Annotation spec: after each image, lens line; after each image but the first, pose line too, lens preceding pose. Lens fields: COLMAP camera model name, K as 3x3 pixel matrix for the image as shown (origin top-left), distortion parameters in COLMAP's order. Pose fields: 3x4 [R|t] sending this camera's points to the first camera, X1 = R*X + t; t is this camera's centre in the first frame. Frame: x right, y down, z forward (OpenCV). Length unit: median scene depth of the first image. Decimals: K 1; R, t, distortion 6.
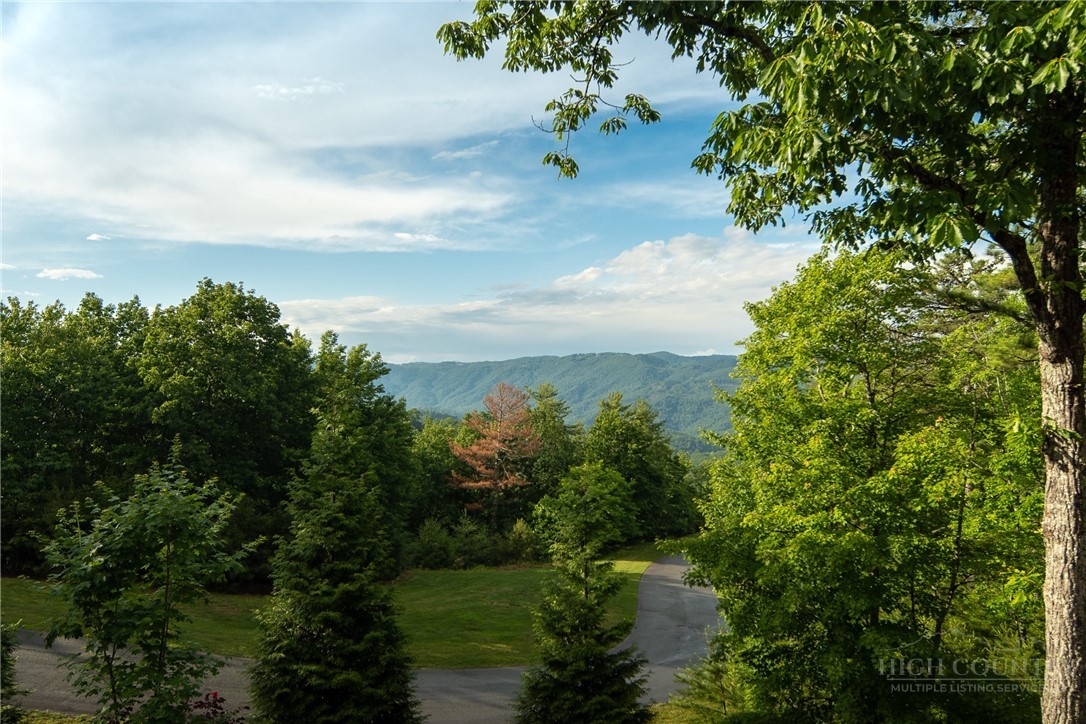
lens RADIAL K [[791.6, 0, 539.4], [0, 791.6, 384.7], [0, 0, 1]] dist [0.041383, -0.000693]
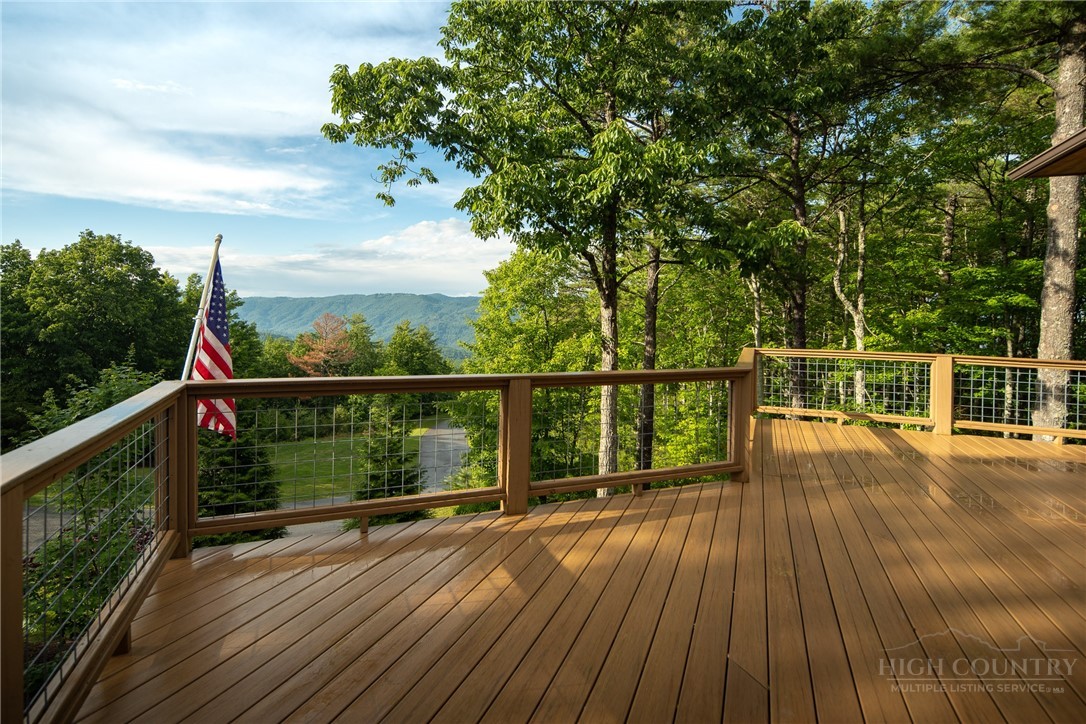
lens RADIAL K [[519.1, 0, 529.2], [0, 519.1, 331.5], [0, 0, 1]] dist [0.001642, -0.000024]
pose [[0.945200, 0.002063, 0.326485, -0.009305], [-0.011955, 0.999528, 0.028295, 0.000024], [-0.326273, -0.030647, 0.944779, -0.051079]]
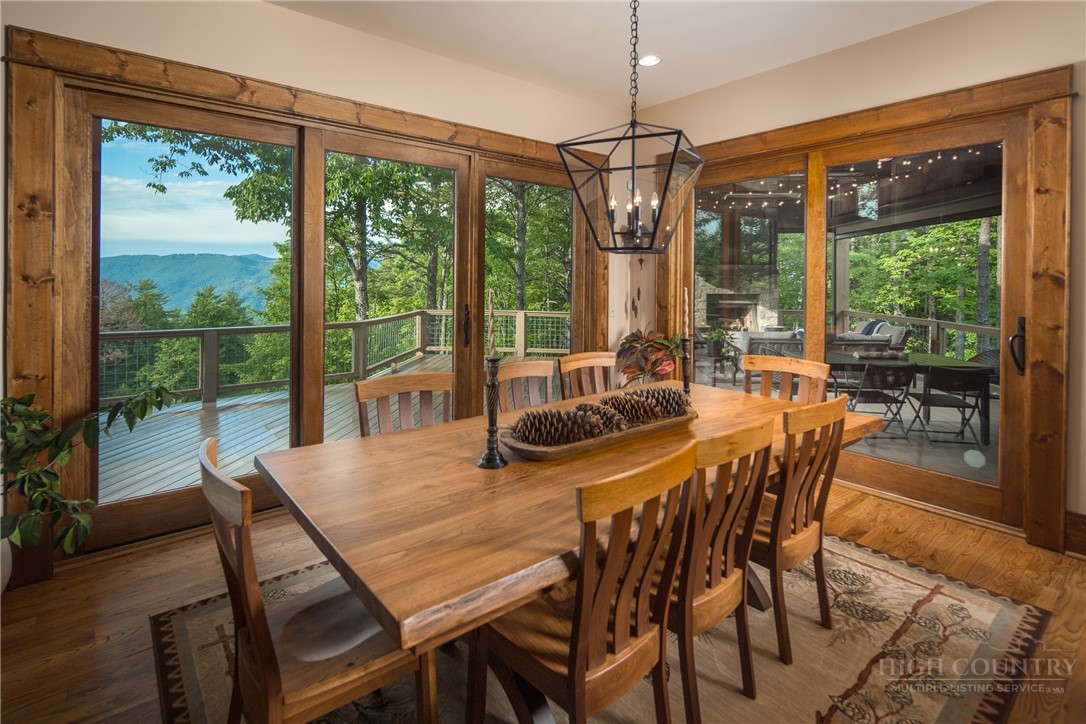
lens RADIAL K [[538.7, 0, 543.3], [0, 538.7, 282.4], [0, 0, 1]] dist [0.000415, 0.000029]
pose [[0.800019, -0.000973, 0.599974, -0.002070], [-0.003158, 0.999978, 0.005833, -0.004743], [-0.599967, -0.006561, 0.799998, -0.142706]]
